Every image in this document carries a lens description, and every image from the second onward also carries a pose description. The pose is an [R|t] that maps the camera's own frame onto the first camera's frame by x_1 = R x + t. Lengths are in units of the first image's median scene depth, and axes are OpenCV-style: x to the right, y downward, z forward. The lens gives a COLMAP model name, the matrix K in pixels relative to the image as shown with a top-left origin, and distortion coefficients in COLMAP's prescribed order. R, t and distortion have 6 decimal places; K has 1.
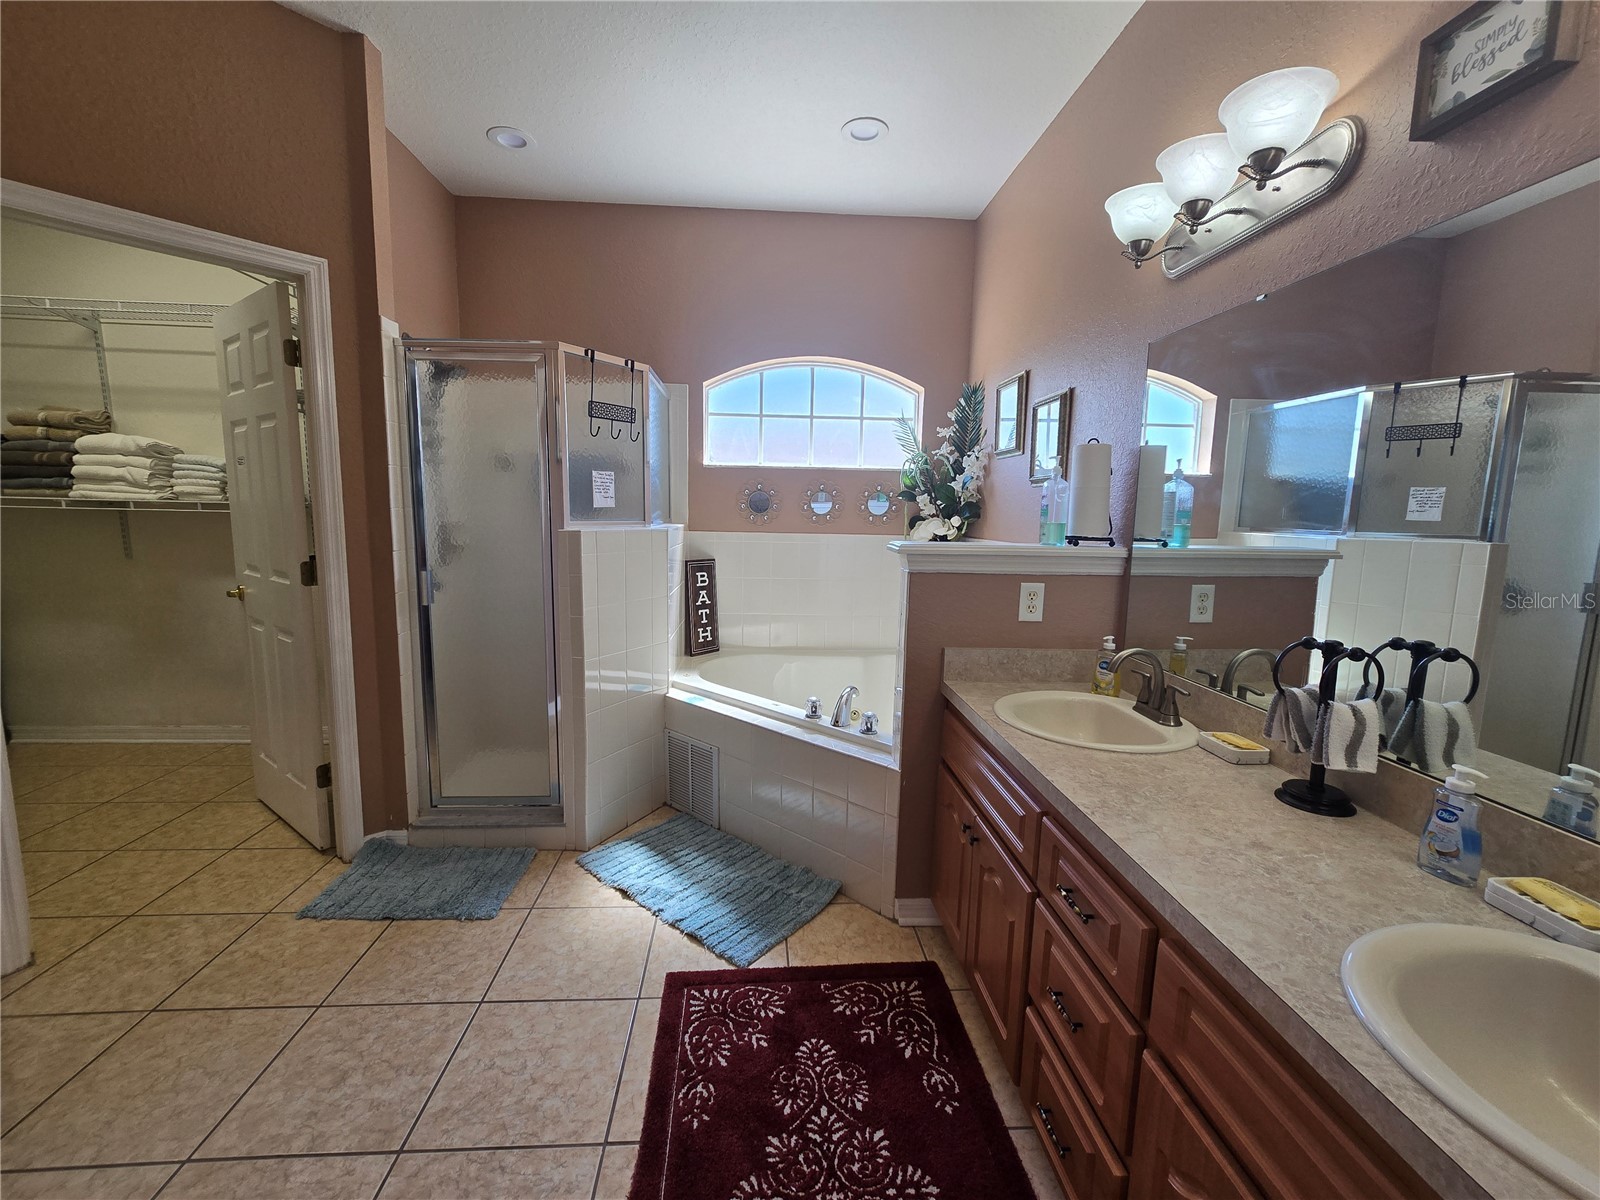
lens RADIAL K [[657.8, 0, 790.9], [0, 657.8, 597.6], [0, 0, 1]] dist [-0.000352, 0.000372]
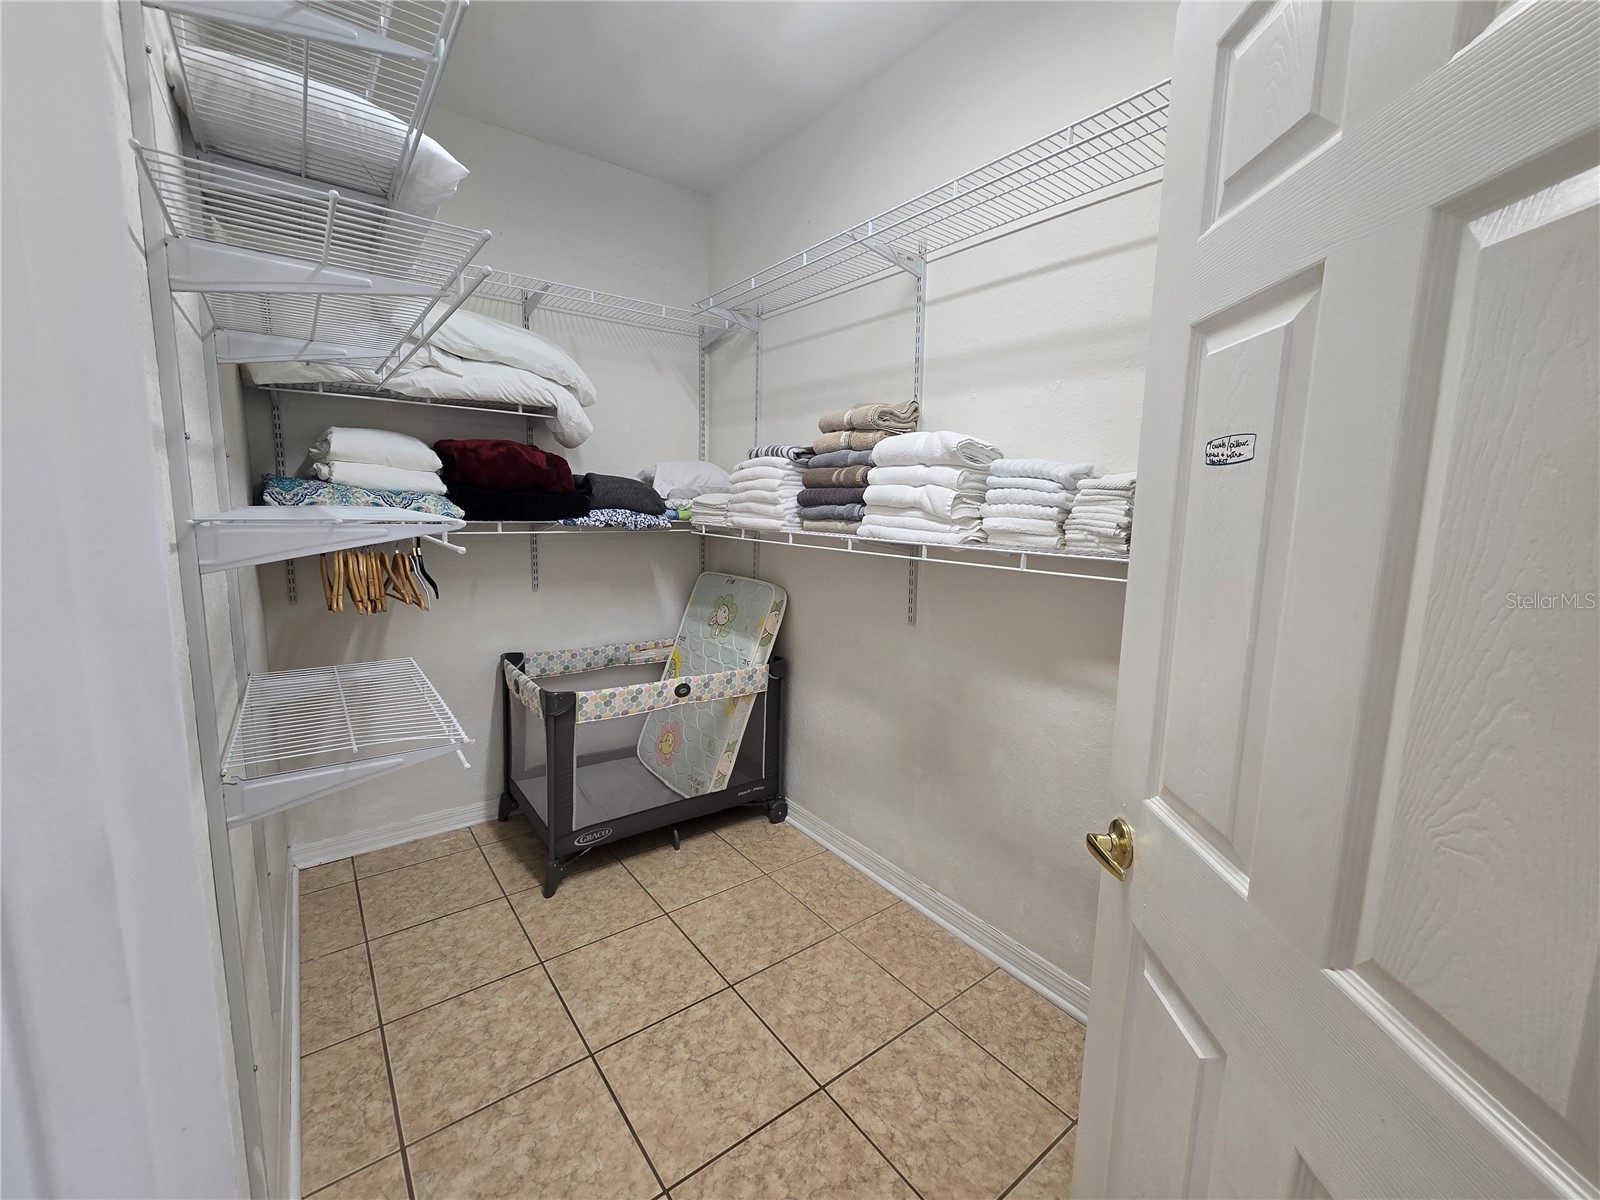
lens RADIAL K [[657.8, 0, 801.2], [0, 657.8, 597.5], [0, 0, 1]] dist [-0.000352, 0.000372]
pose [[0.565787, 0.108045, -0.817442, -0.585054], [-0.117694, 0.991809, 0.049630, -0.115977], [0.816108, 0.068128, 0.573869, 0.581037]]
